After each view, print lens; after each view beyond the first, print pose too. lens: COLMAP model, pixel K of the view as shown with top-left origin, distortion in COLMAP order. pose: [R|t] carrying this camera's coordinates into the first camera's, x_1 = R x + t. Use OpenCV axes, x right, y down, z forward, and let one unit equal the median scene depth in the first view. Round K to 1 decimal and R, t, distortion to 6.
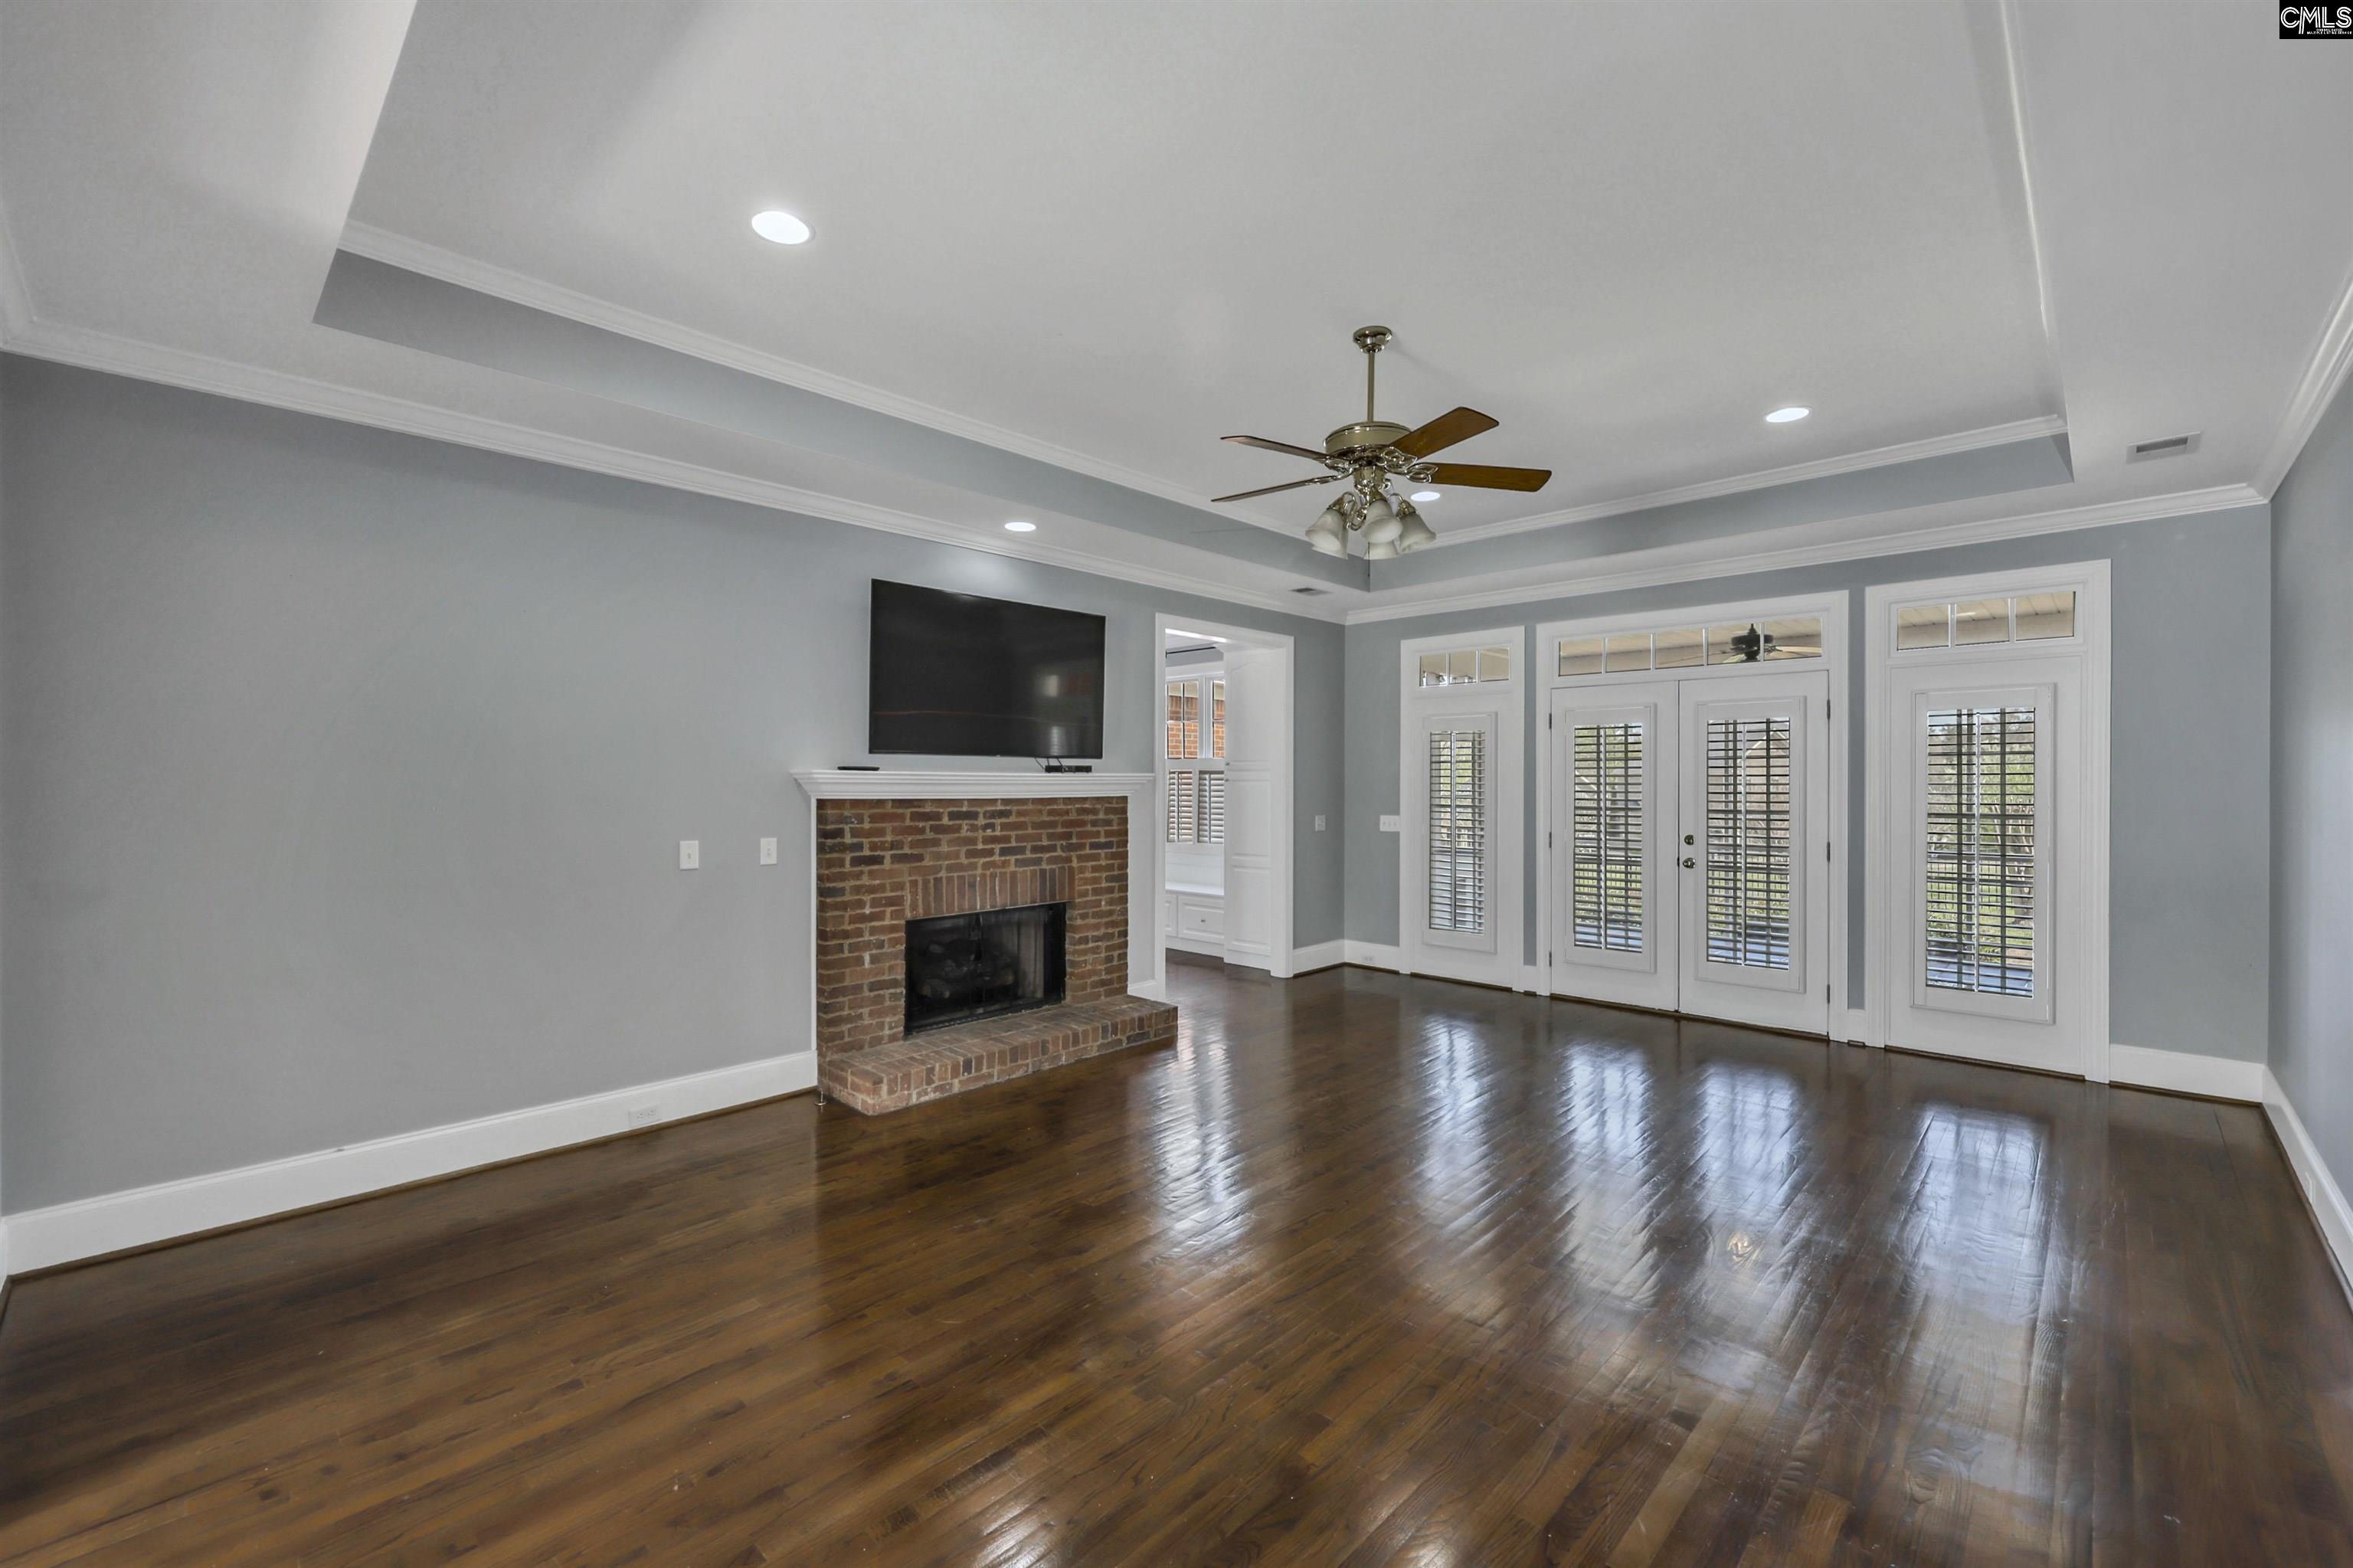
lens RADIAL K [[968.4, 0, 1178.7], [0, 968.4, 783.2], [0, 0, 1]] dist [-0.001802, -0.001107]
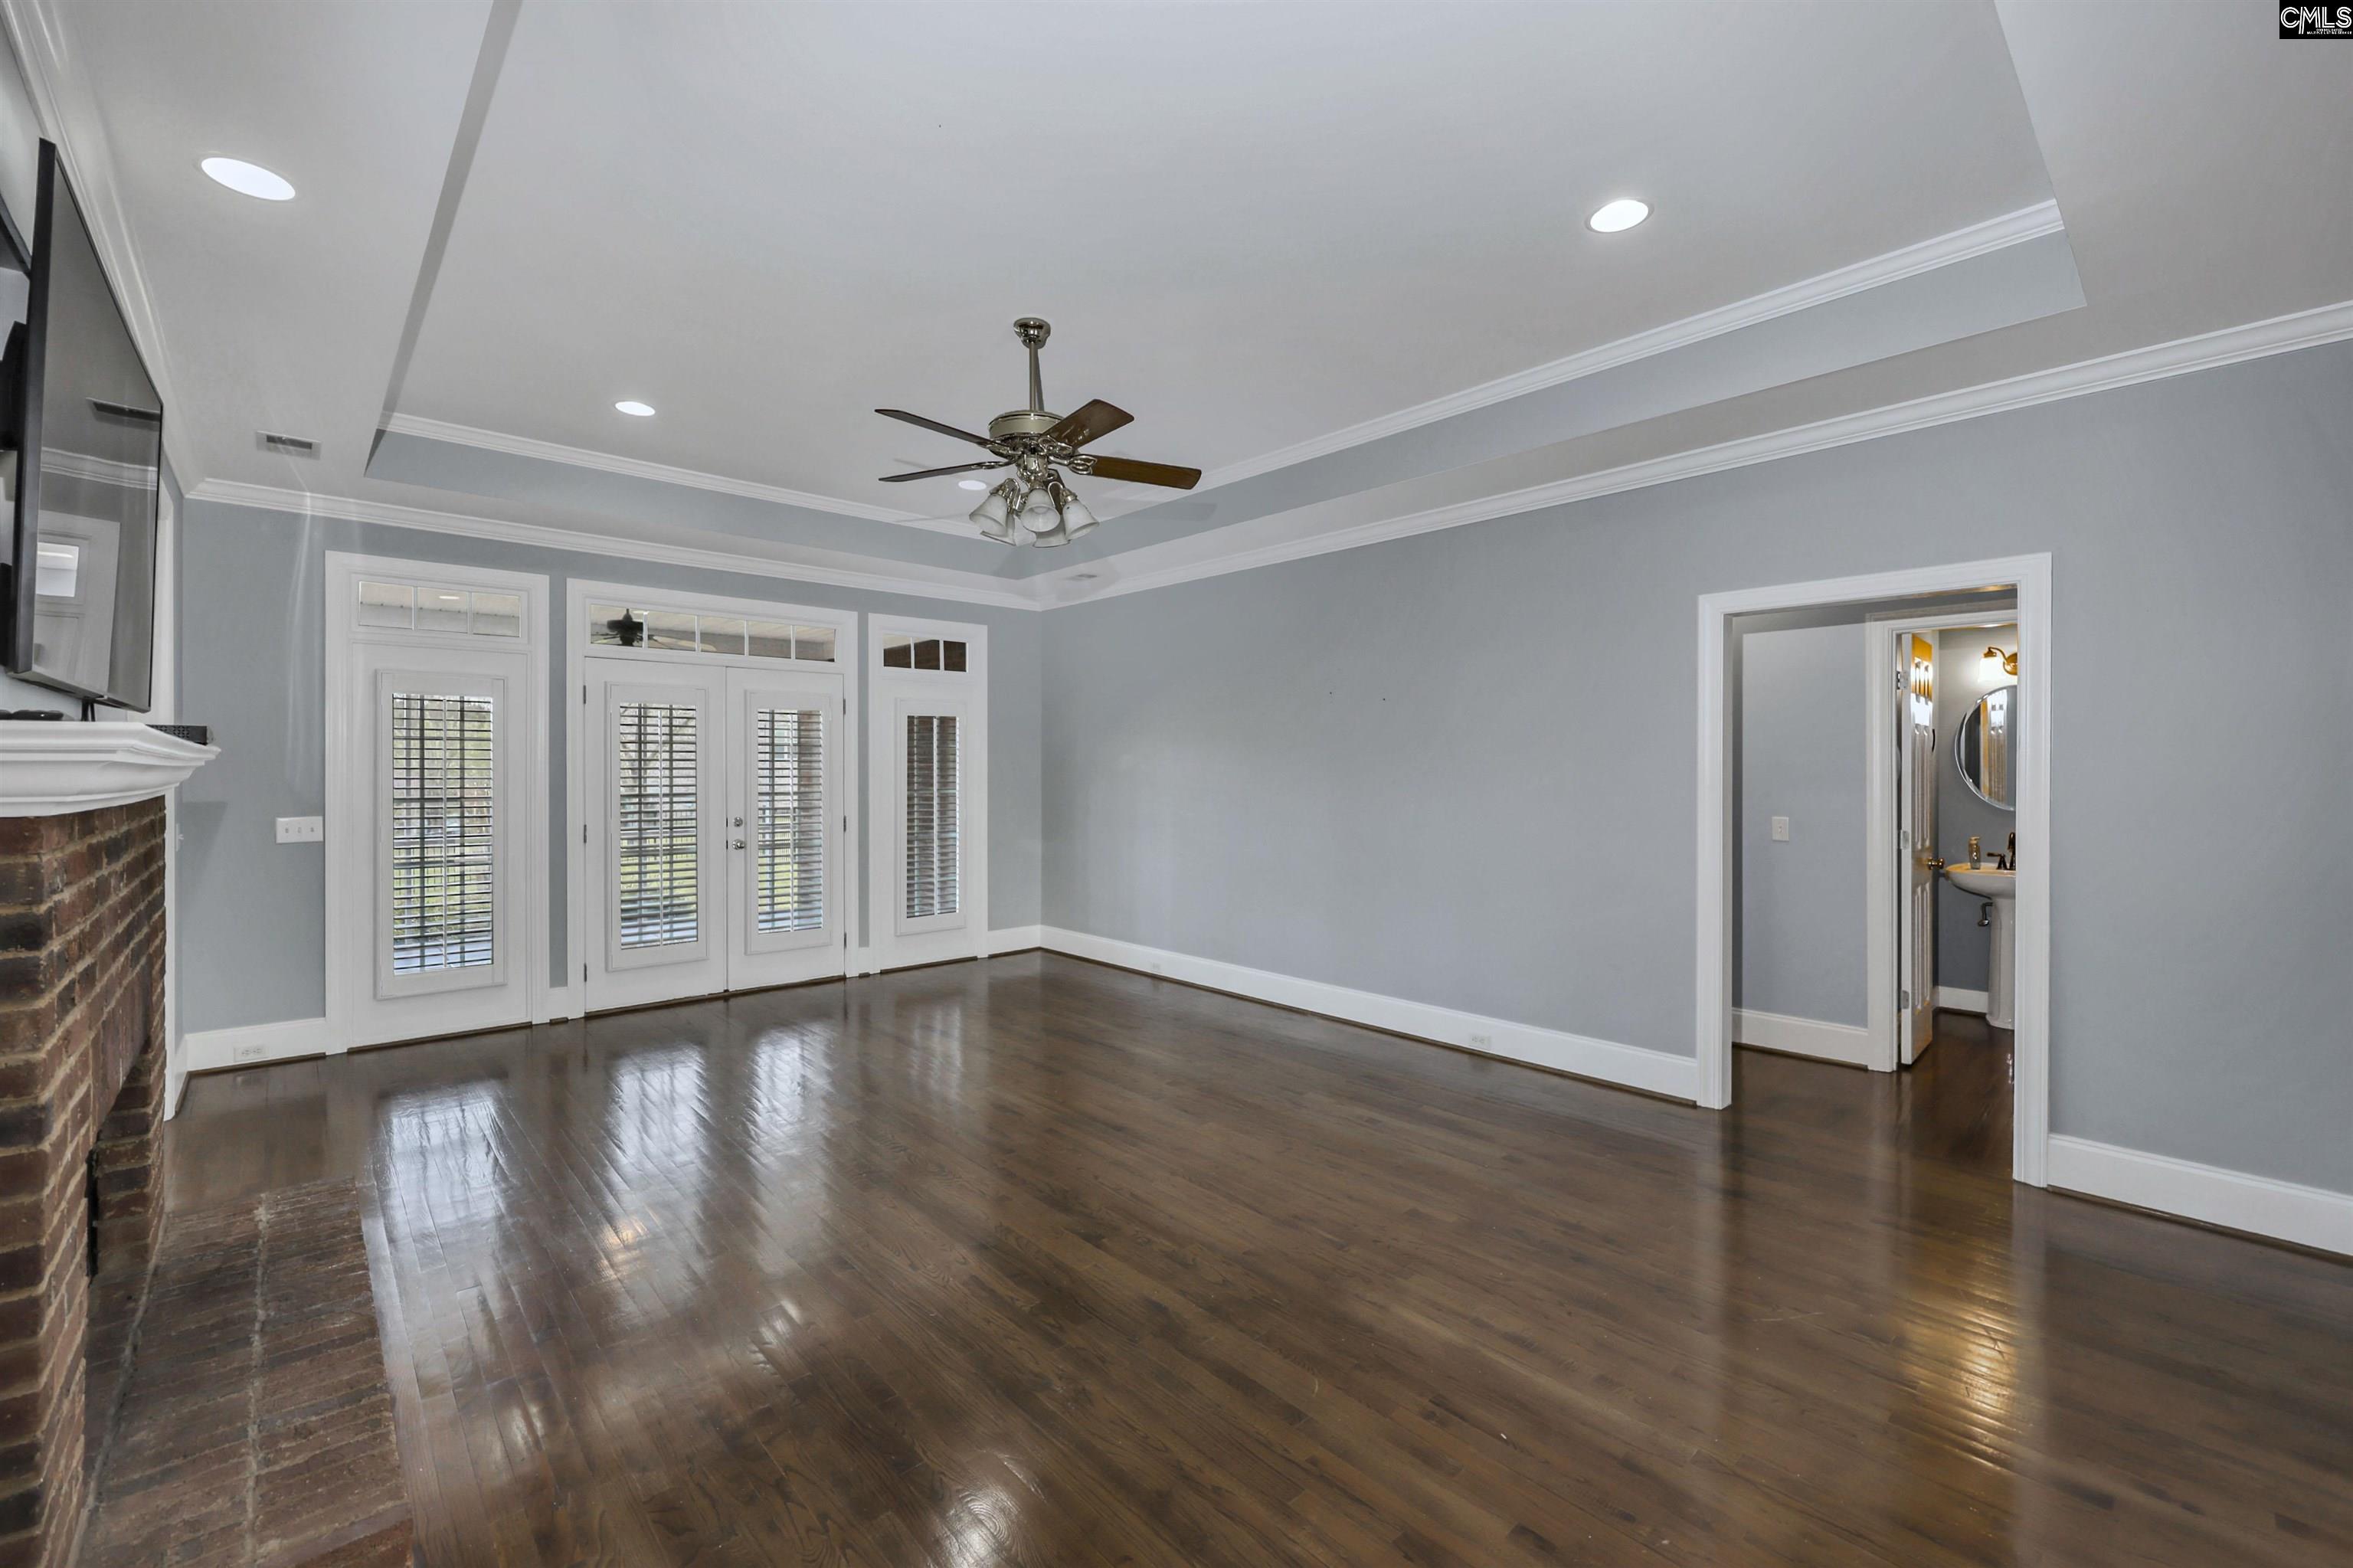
lens RADIAL K [[968.4, 0, 1183.0], [0, 968.4, 770.3], [0, 0, 1]] dist [-0.001802, -0.001107]
pose [[0.055606, -0.001466, 0.998452, -0.556348], [-0.001305, 0.999998, 0.001540, 0.000212], [-0.998452, -0.001389, 0.055604, 0.535815]]
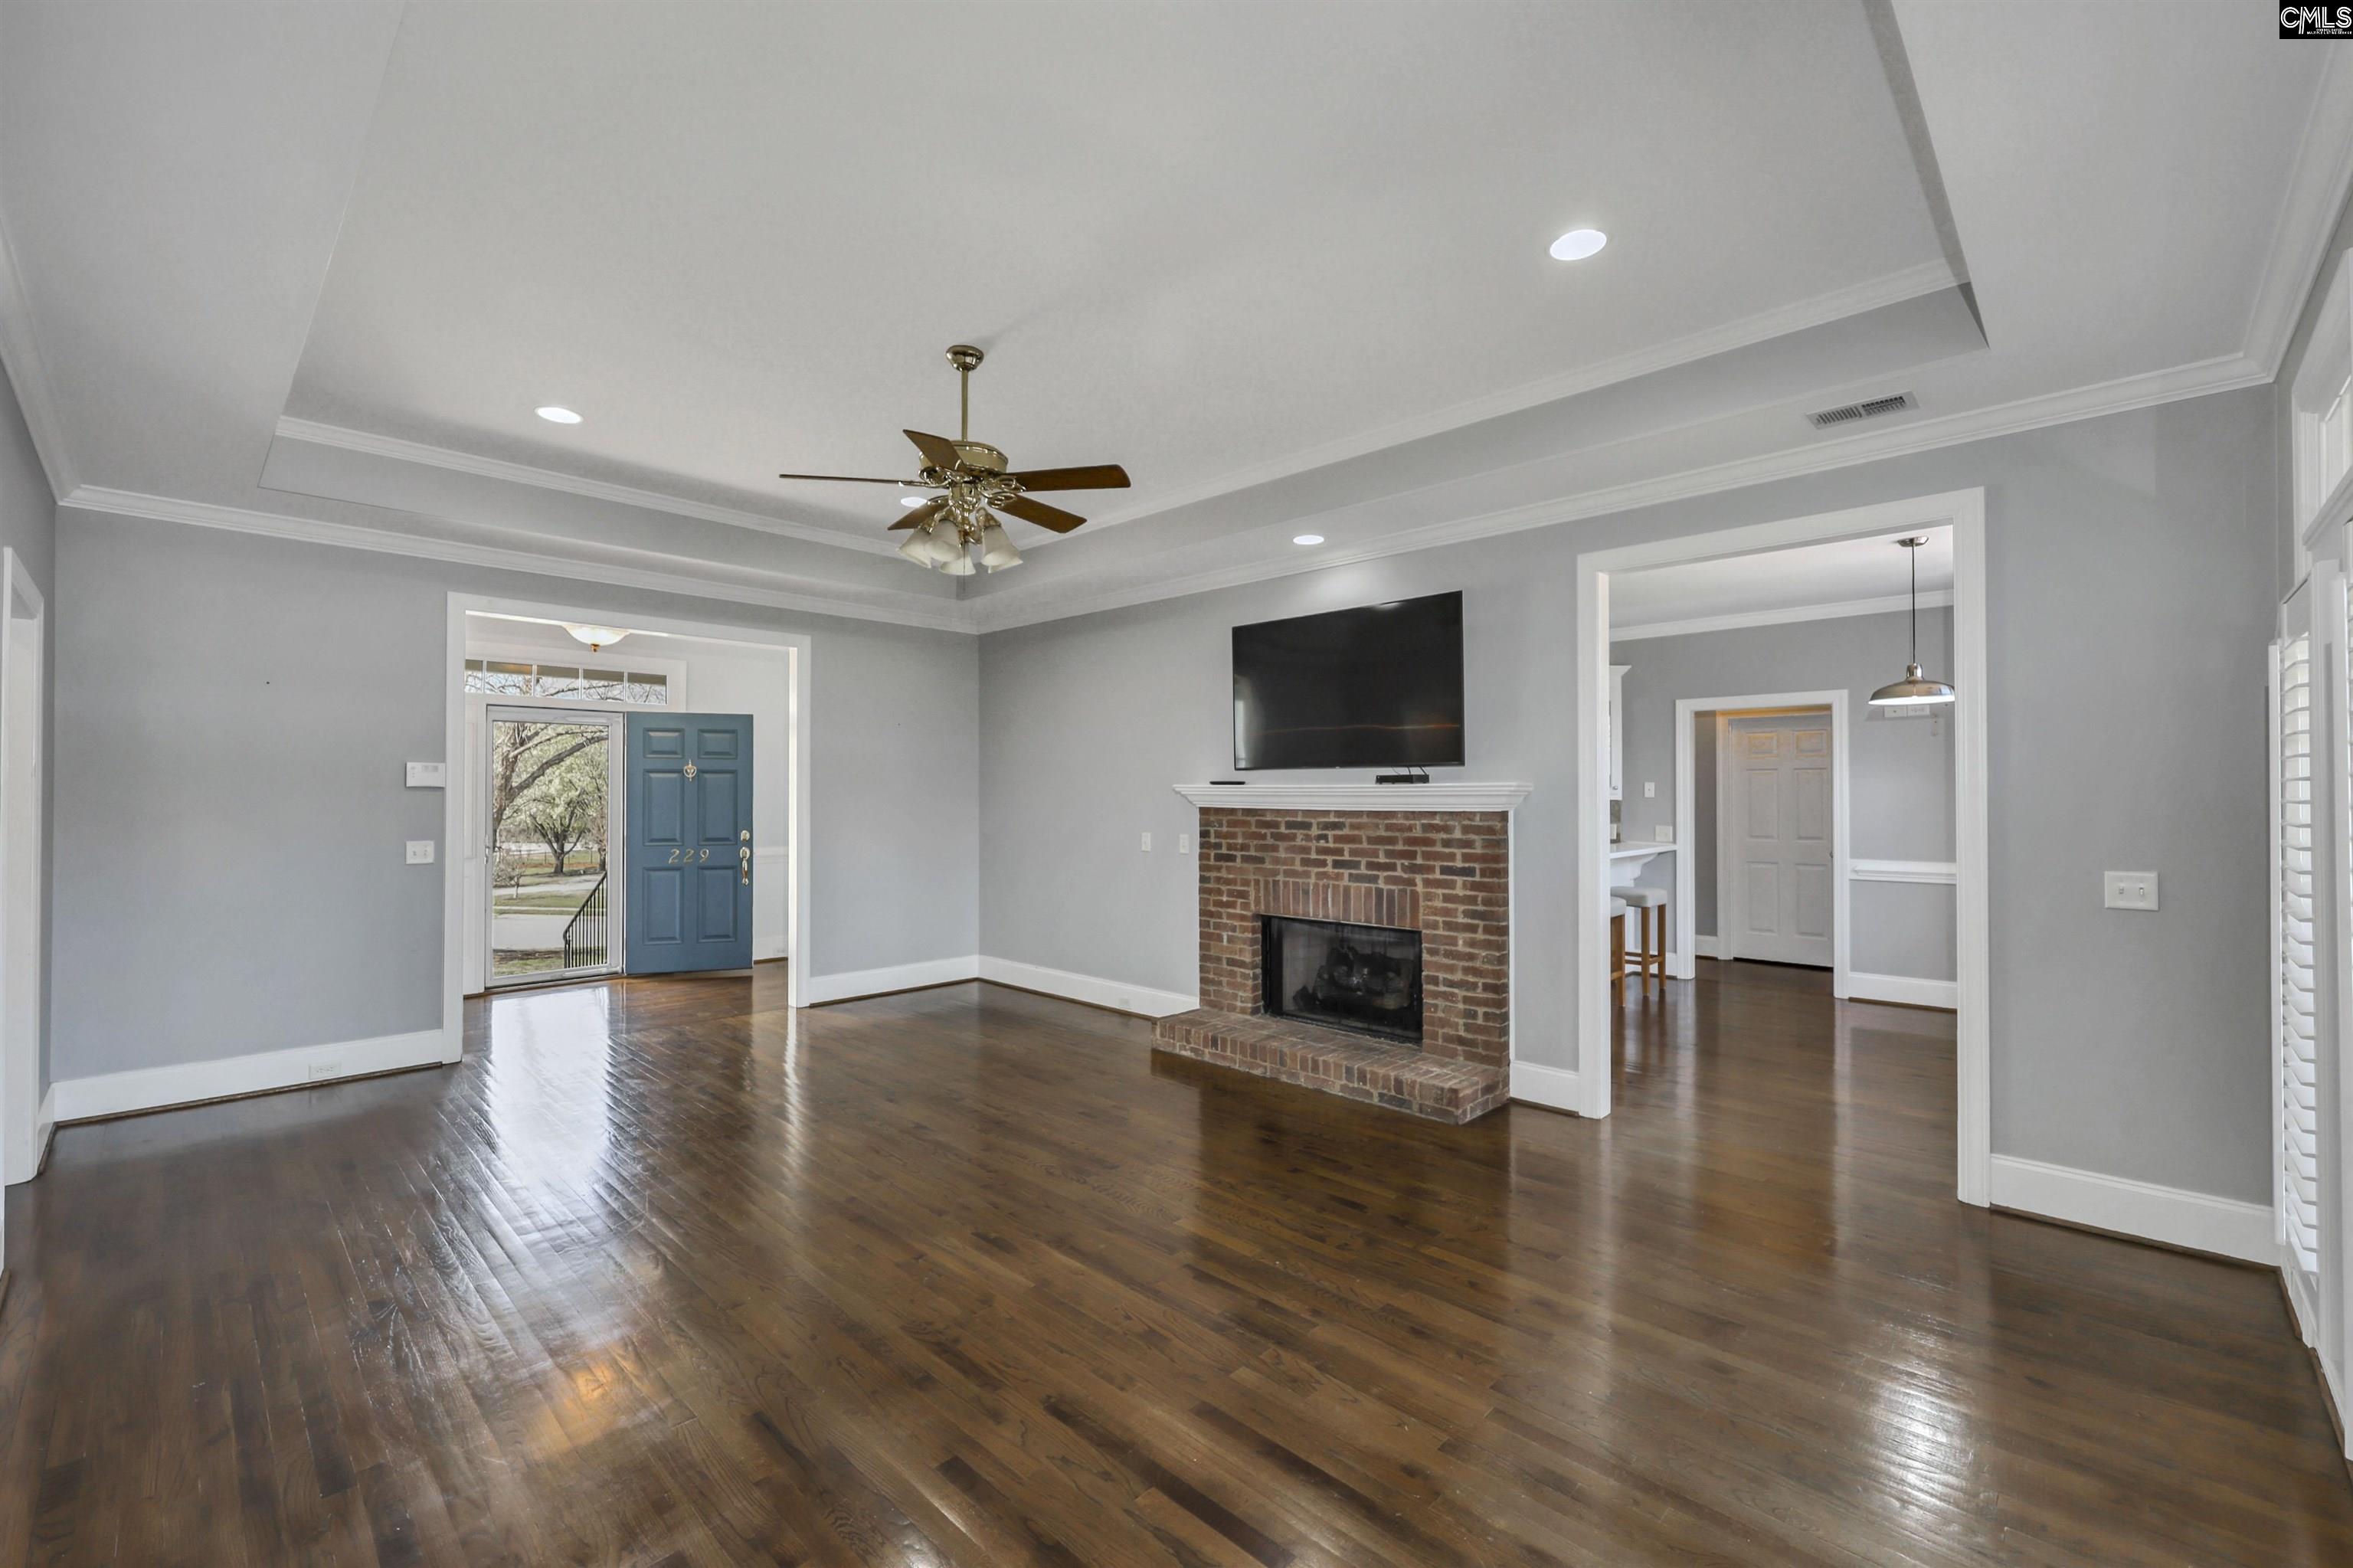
lens RADIAL K [[968.4, 0, 1172.2], [0, 968.4, 790.8], [0, 0, 1]] dist [-0.001802, -0.001107]
pose [[-0.001693, -0.007784, -0.999968, 0.801510], [-0.004230, 0.999961, -0.007776, 0.004088], [0.999990, 0.004217, -0.001726, 0.823088]]
